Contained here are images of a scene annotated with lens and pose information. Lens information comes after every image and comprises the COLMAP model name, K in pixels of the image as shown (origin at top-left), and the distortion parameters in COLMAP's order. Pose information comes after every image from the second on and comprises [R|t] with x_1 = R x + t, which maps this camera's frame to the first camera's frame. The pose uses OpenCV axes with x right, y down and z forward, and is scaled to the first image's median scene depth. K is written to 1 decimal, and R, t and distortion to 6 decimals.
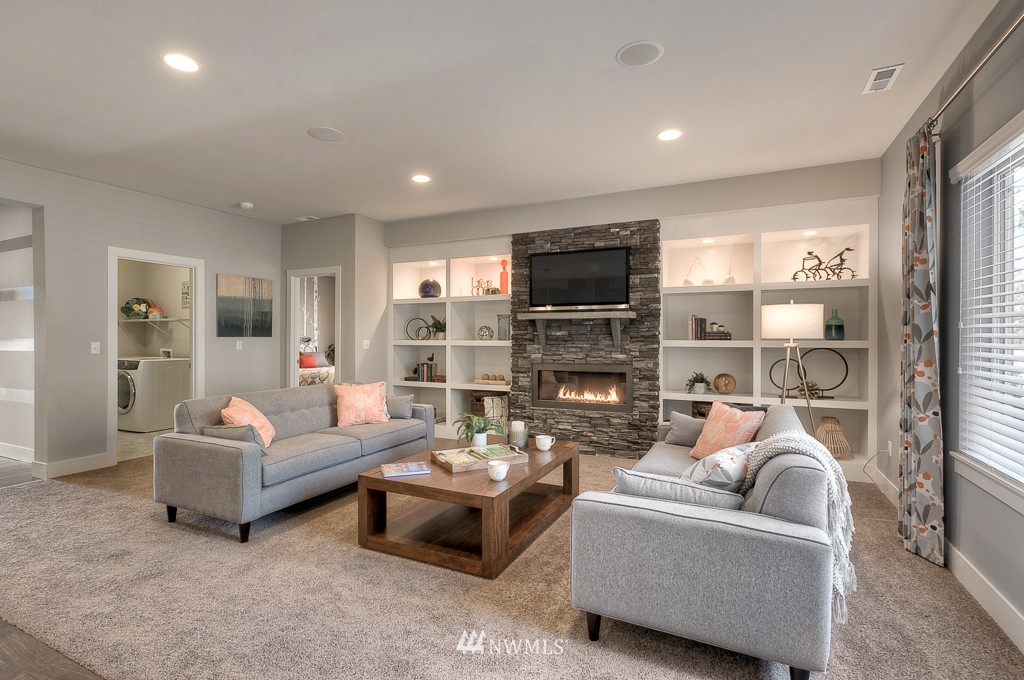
lens RADIAL K [[490.2, 0, 495.4], [0, 490.2, 330.0], [0, 0, 1]] dist [-0.001742, 0.002726]
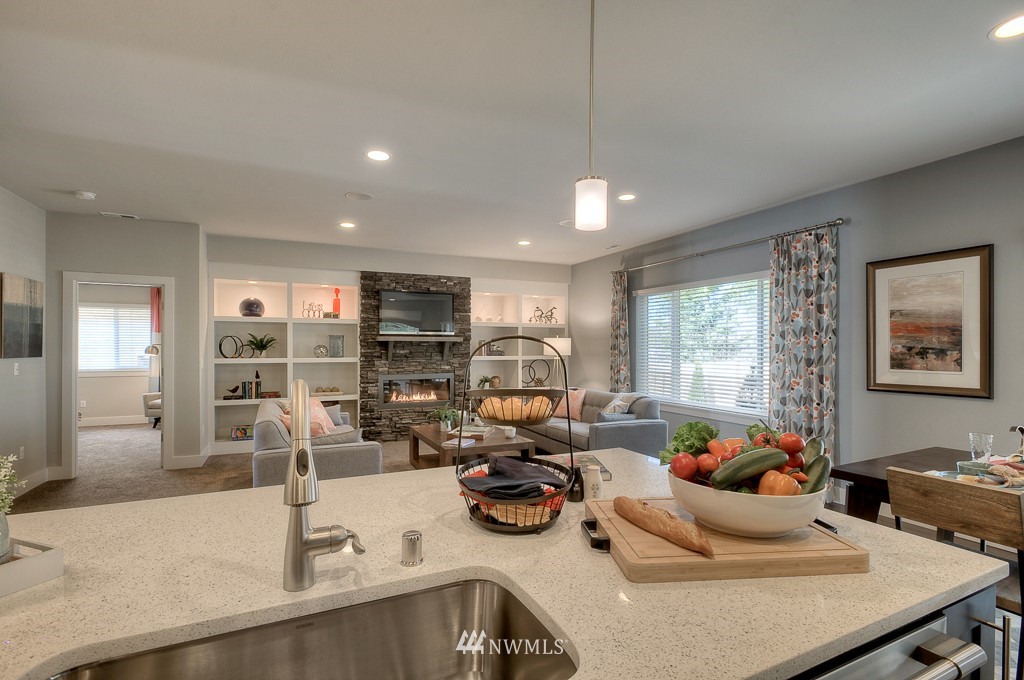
lens RADIAL K [[490.2, 0, 505.4], [0, 490.2, 343.8], [0, 0, 1]] dist [-0.001742, 0.002726]
pose [[0.629204, 0.007368, 0.777205, -0.735660], [-0.010404, 0.999945, -0.001058, -0.016416], [-0.777170, -0.007420, 0.629247, -0.054003]]
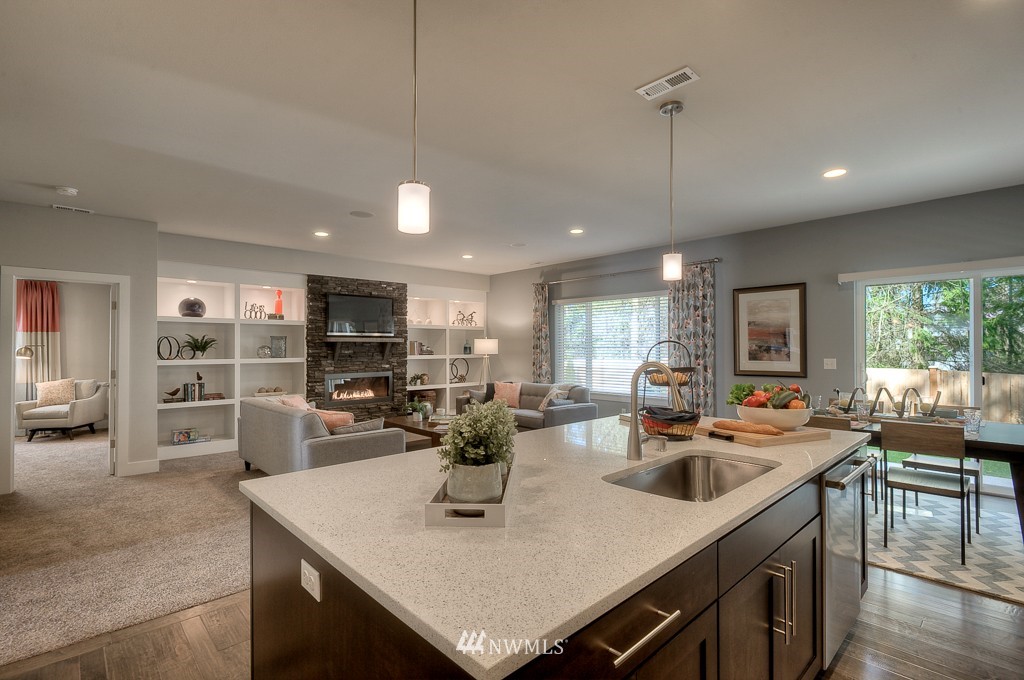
lens RADIAL K [[490.2, 0, 503.5], [0, 490.2, 334.2], [0, 0, 1]] dist [-0.001742, 0.002726]
pose [[0.361901, 0.024788, 0.931887, -1.030006], [-0.007797, 0.999692, -0.023564, -0.014285], [-0.932184, 0.001261, 0.361982, 0.073596]]
